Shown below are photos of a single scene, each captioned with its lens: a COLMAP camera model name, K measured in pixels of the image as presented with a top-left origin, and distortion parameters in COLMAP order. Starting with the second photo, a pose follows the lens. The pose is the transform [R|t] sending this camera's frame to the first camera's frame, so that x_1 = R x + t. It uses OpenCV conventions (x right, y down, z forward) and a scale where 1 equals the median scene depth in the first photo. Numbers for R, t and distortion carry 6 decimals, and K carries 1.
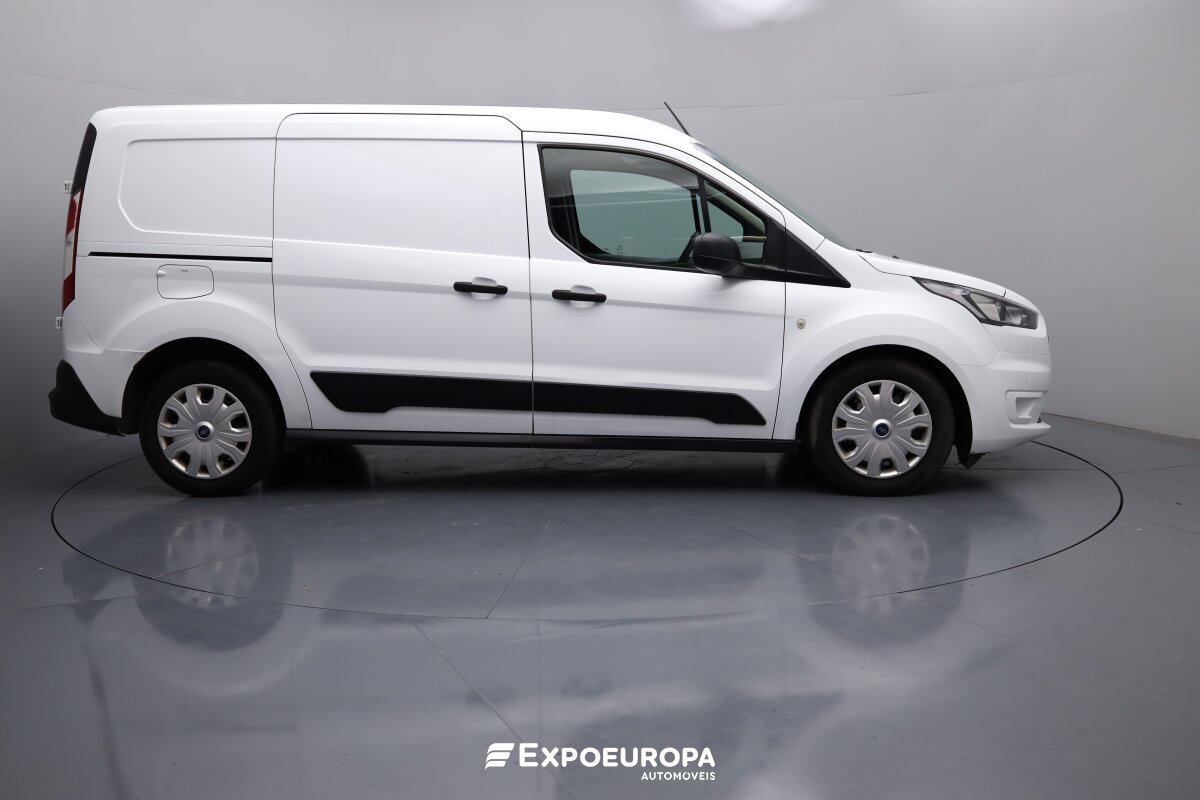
lens RADIAL K [[1198.0, 0, 600.0], [0, 1198.0, 400.0], [0, 0, 1]] dist [-0.010415, -0.007843]
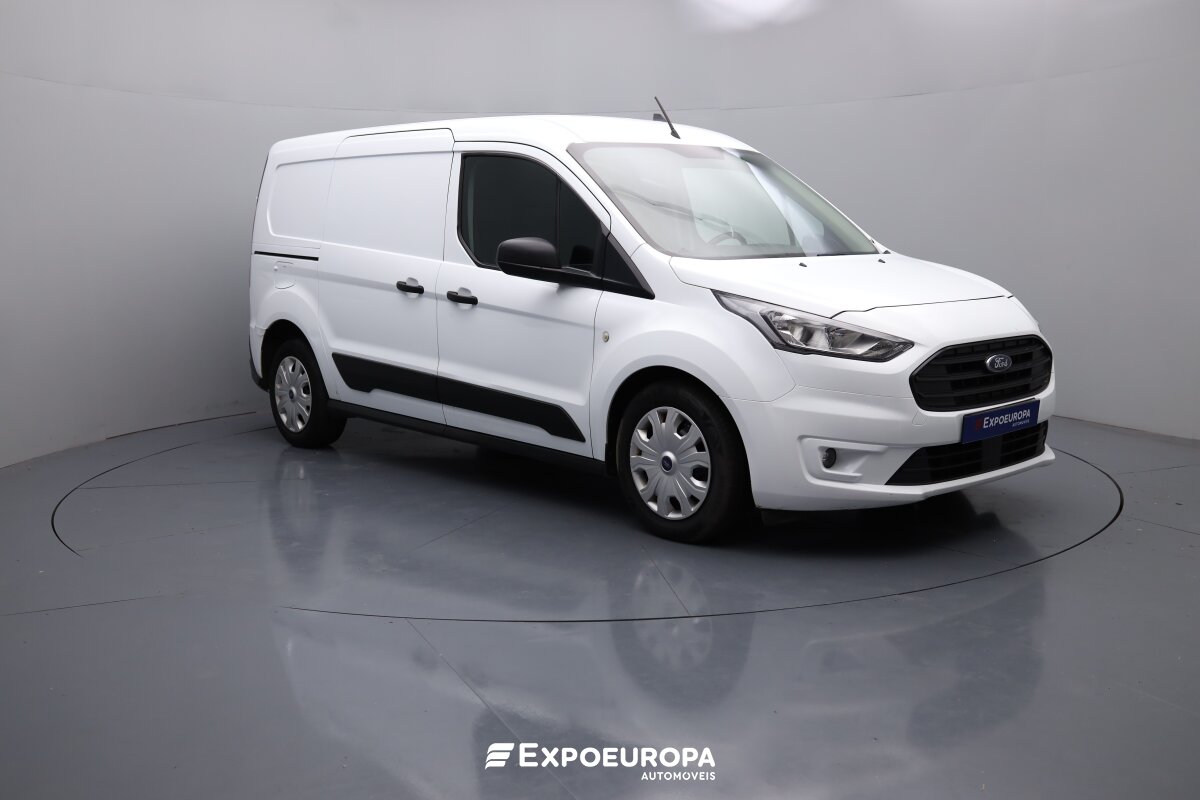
lens RADIAL K [[1198.0, 0, 600.0], [0, 1198.0, 400.0], [0, 0, 1]] dist [-0.010415, -0.007843]
pose [[0.702880, 0.096392, -0.704747, 0.797172], [-0.088889, 0.994912, 0.047426, -0.057038], [0.705733, 0.029309, 0.707871, 0.339482]]
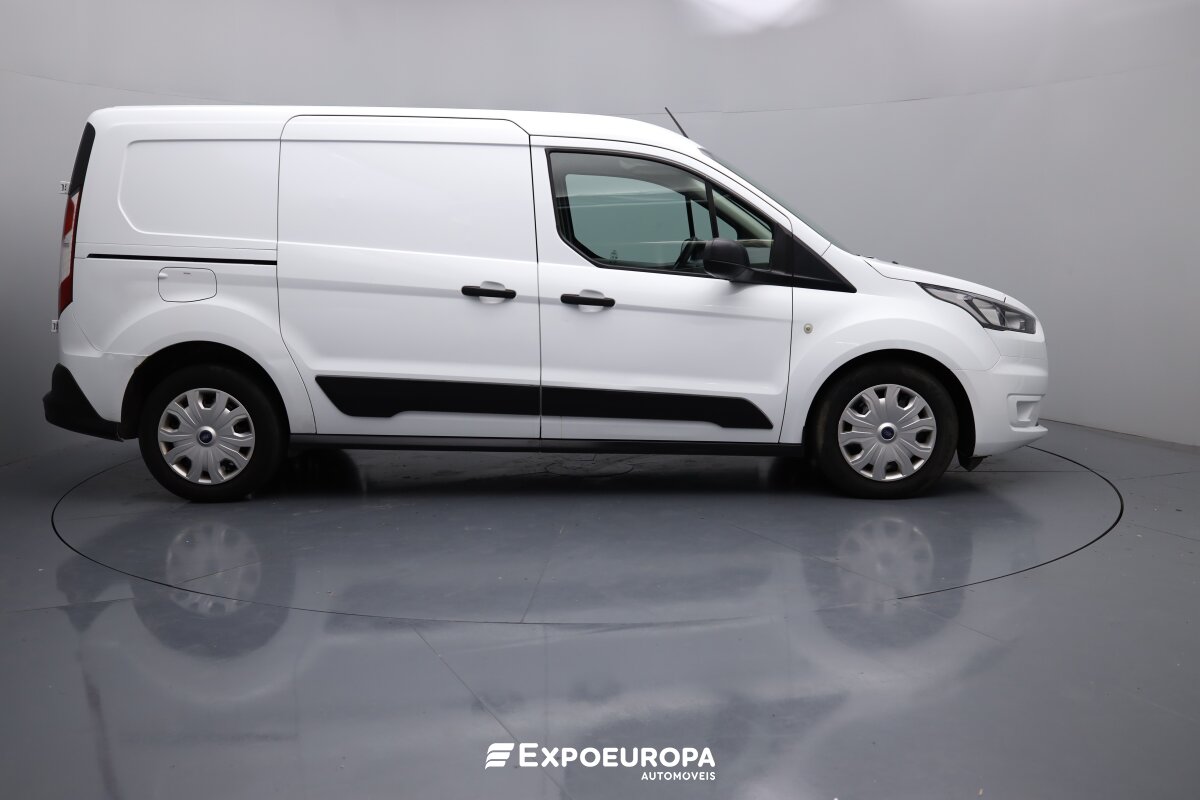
lens RADIAL K [[1198.0, 0, 600.0], [0, 1198.0, 400.0], [0, 0, 1]] dist [-0.010415, -0.007843]
pose [[0.999047, -0.000842, 0.043650, -0.050053], [0.001014, 0.999992, -0.003922, 0.000475], [-0.043646, 0.003963, 0.999039, 0.000676]]
